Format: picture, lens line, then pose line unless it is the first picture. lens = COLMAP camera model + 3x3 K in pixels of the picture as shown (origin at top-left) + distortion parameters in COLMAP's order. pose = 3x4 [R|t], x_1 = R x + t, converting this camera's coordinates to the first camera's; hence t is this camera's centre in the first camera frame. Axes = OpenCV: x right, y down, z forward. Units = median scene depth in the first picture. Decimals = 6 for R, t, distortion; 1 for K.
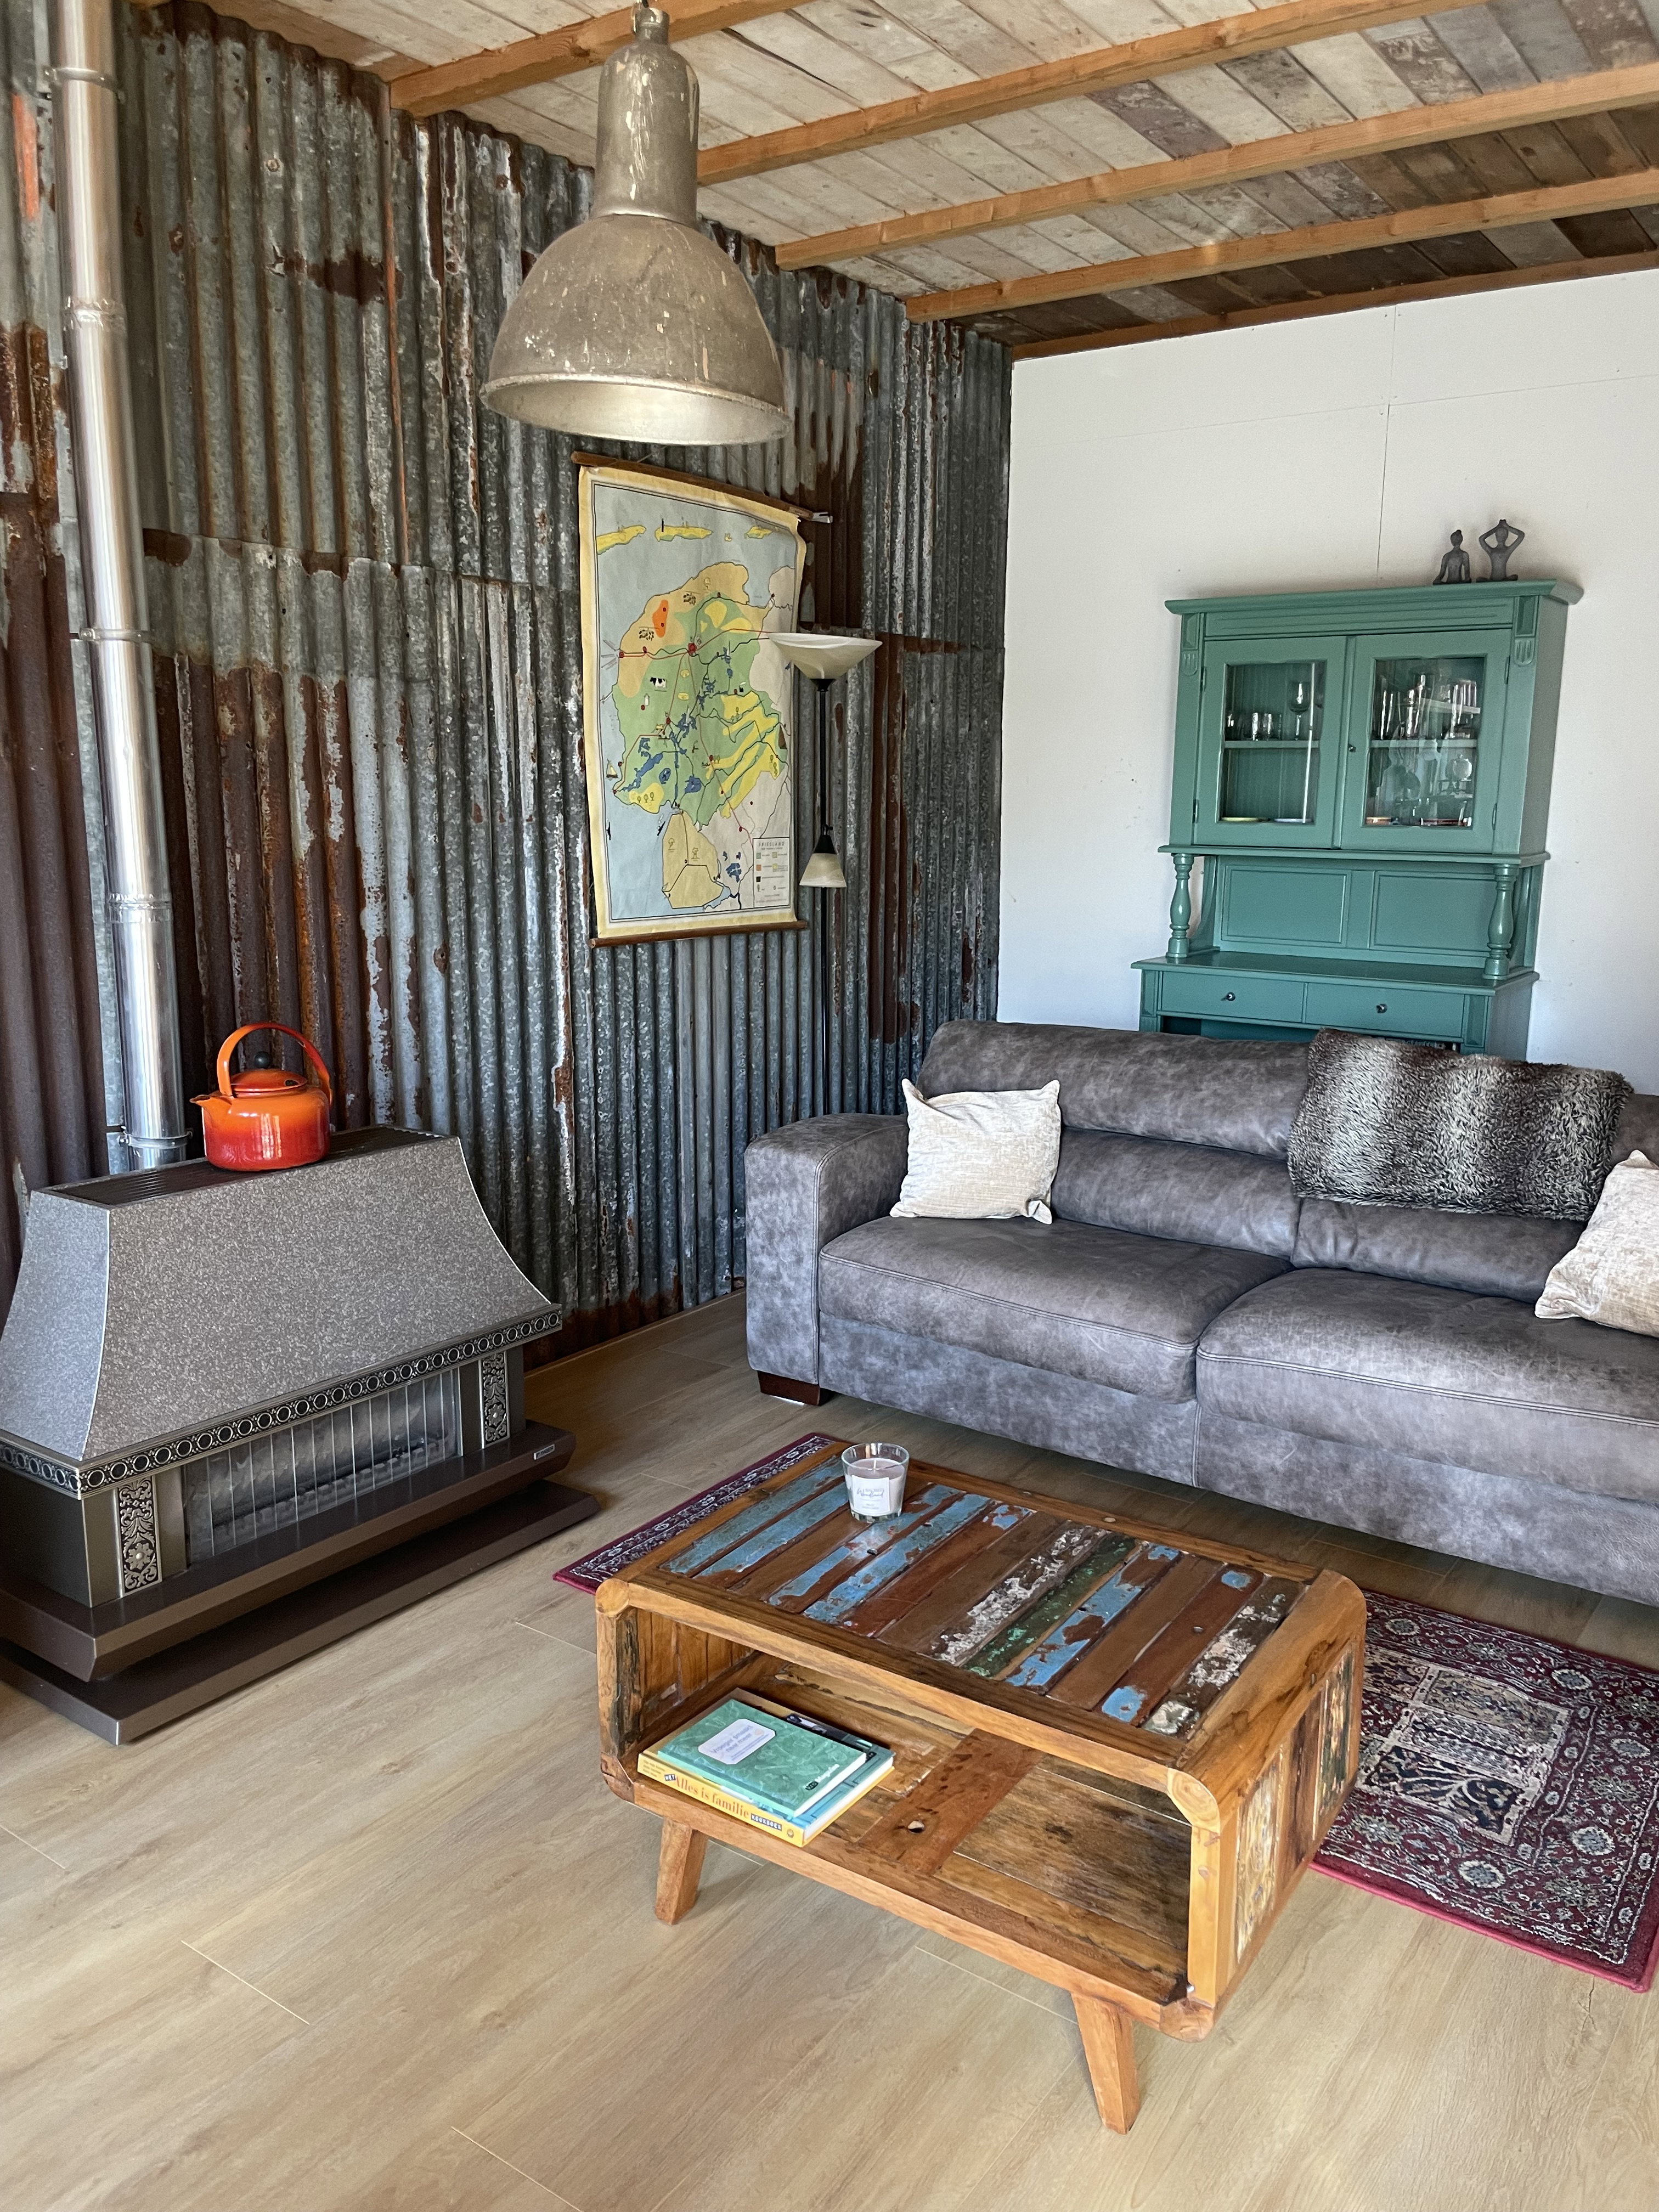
lens RADIAL K [[1698.2, 0, 841.3], [0, 1698.2, 1107.7], [0, 0, 1]] dist [0.092976, -0.151102]
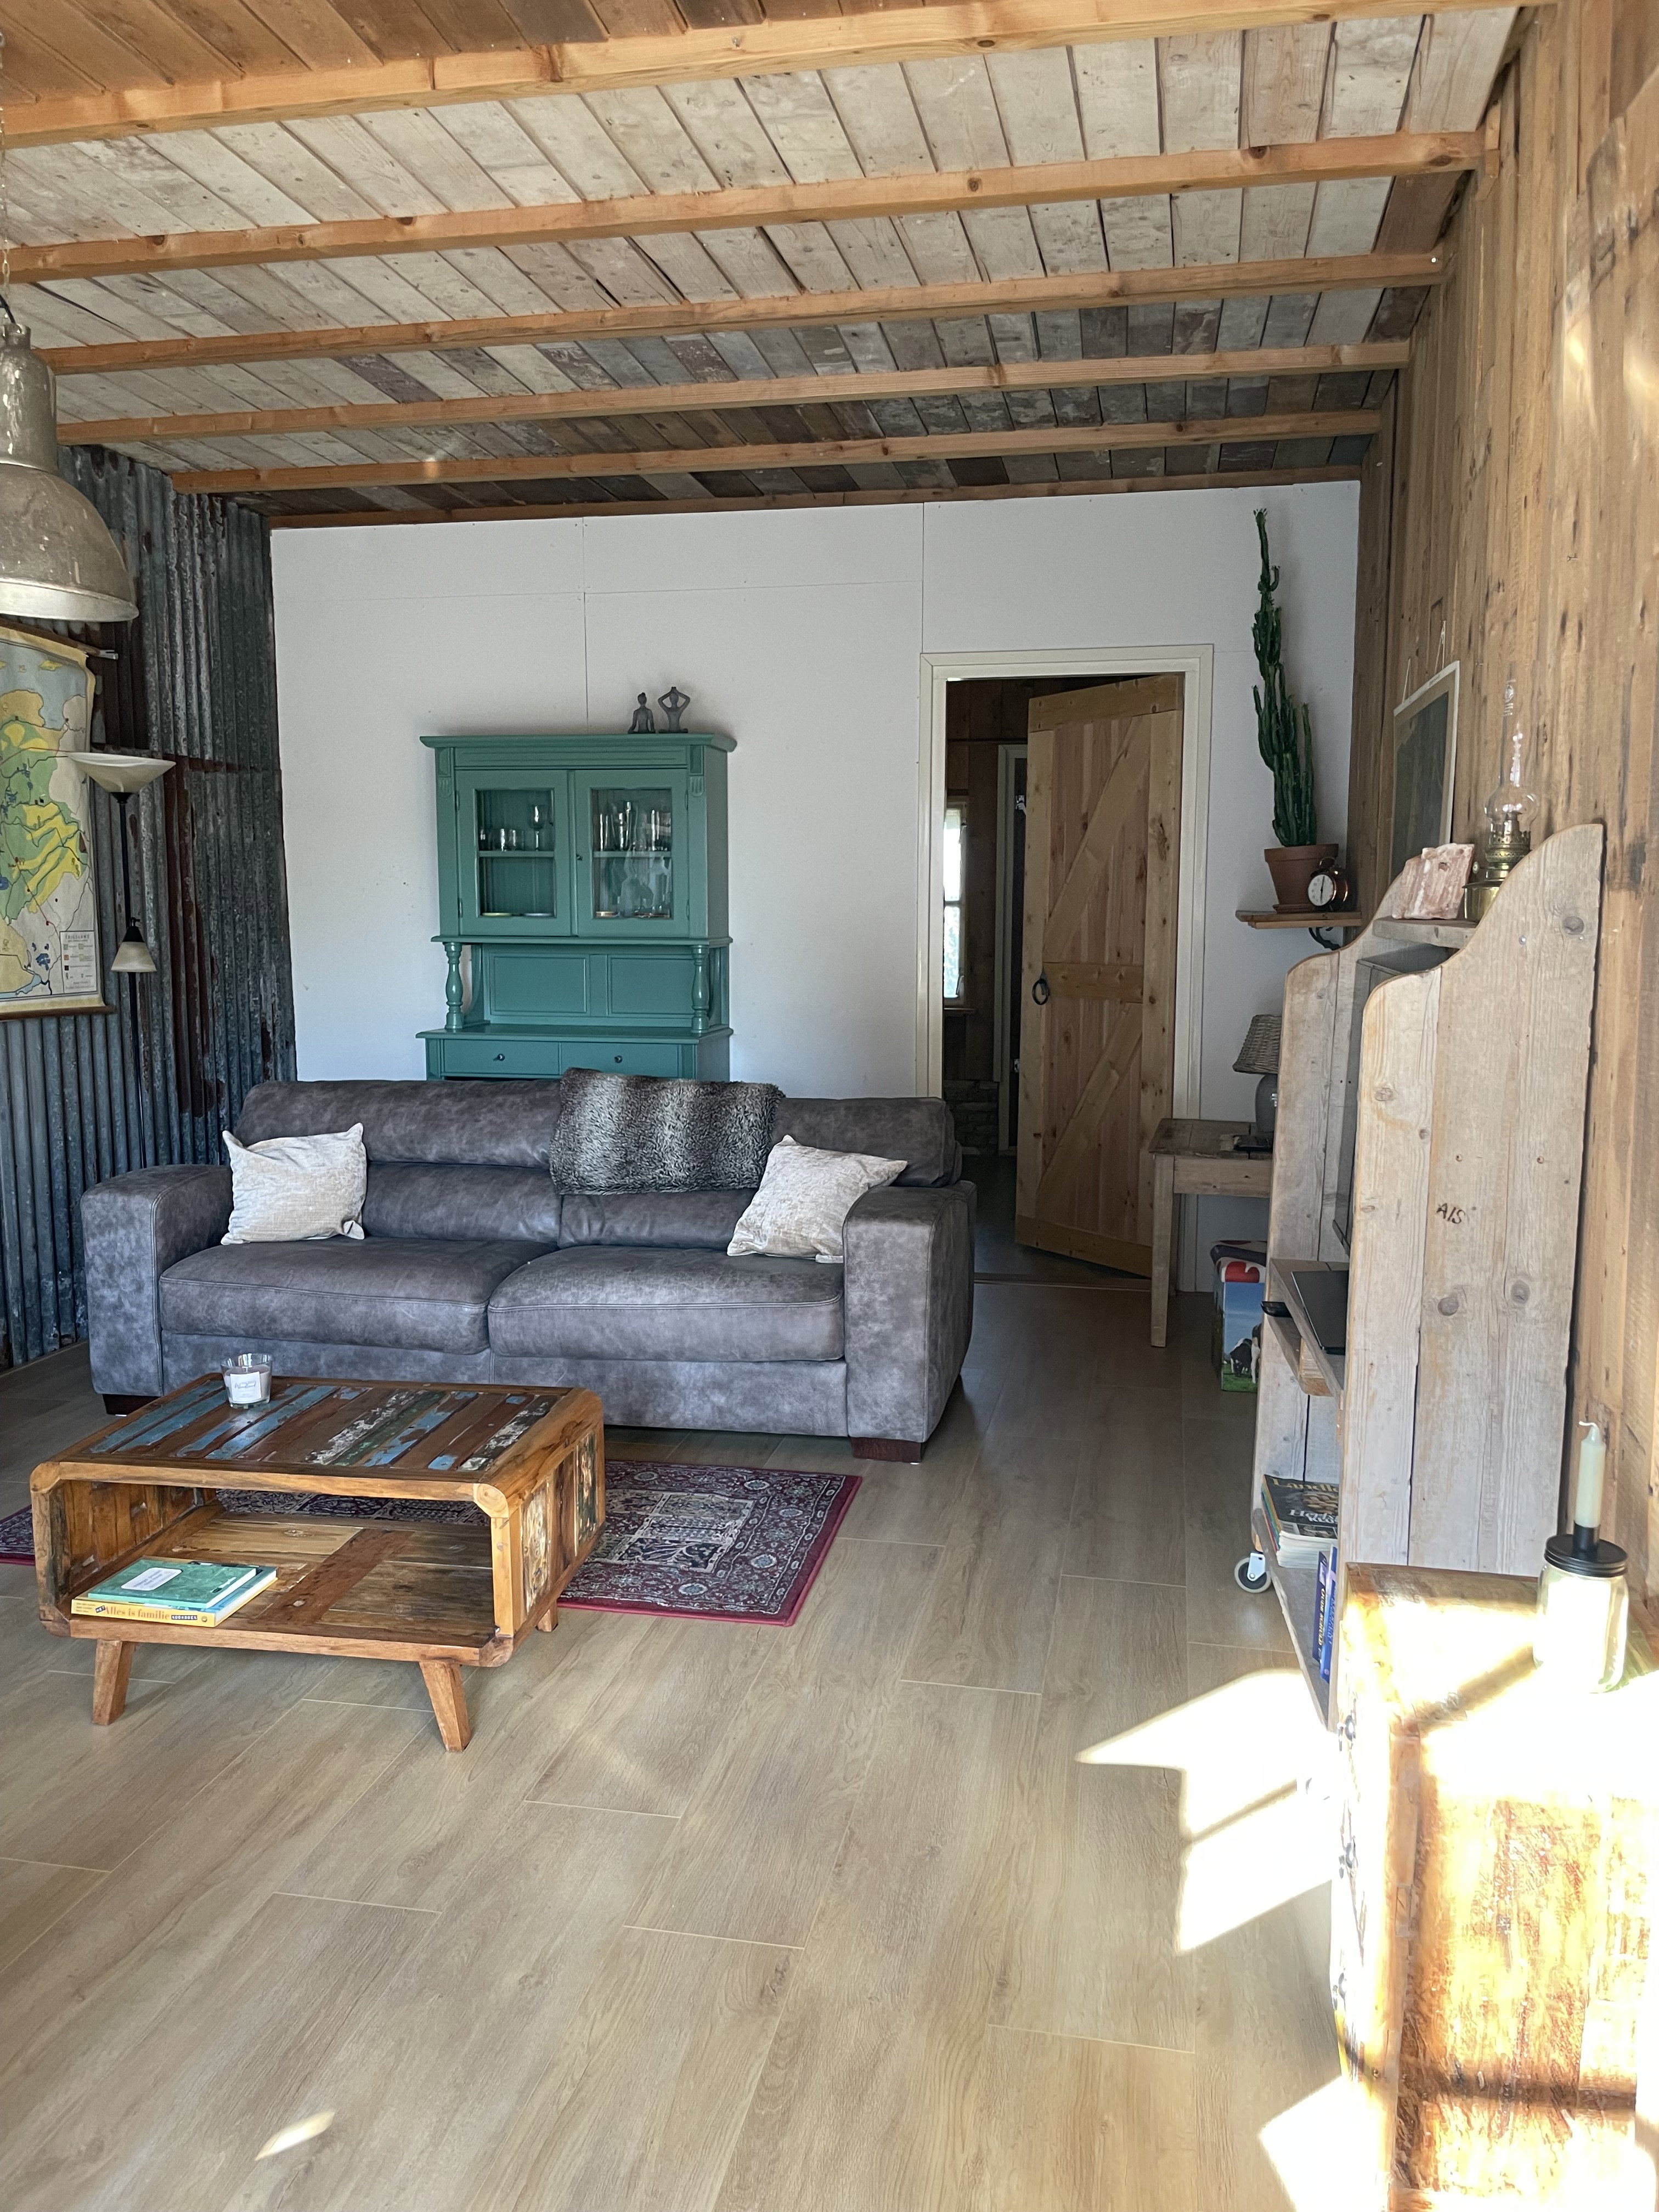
lens RADIAL K [[1698.2, 0, 841.3], [0, 1698.2, 1107.7], [0, 0, 1]] dist [0.092976, -0.151102]
pose [[0.915100, -0.057287, 0.399137, -0.047054], [0.084669, 0.995088, -0.051297, 0.067688], [-0.394238, 0.080737, 0.915455, -0.261576]]
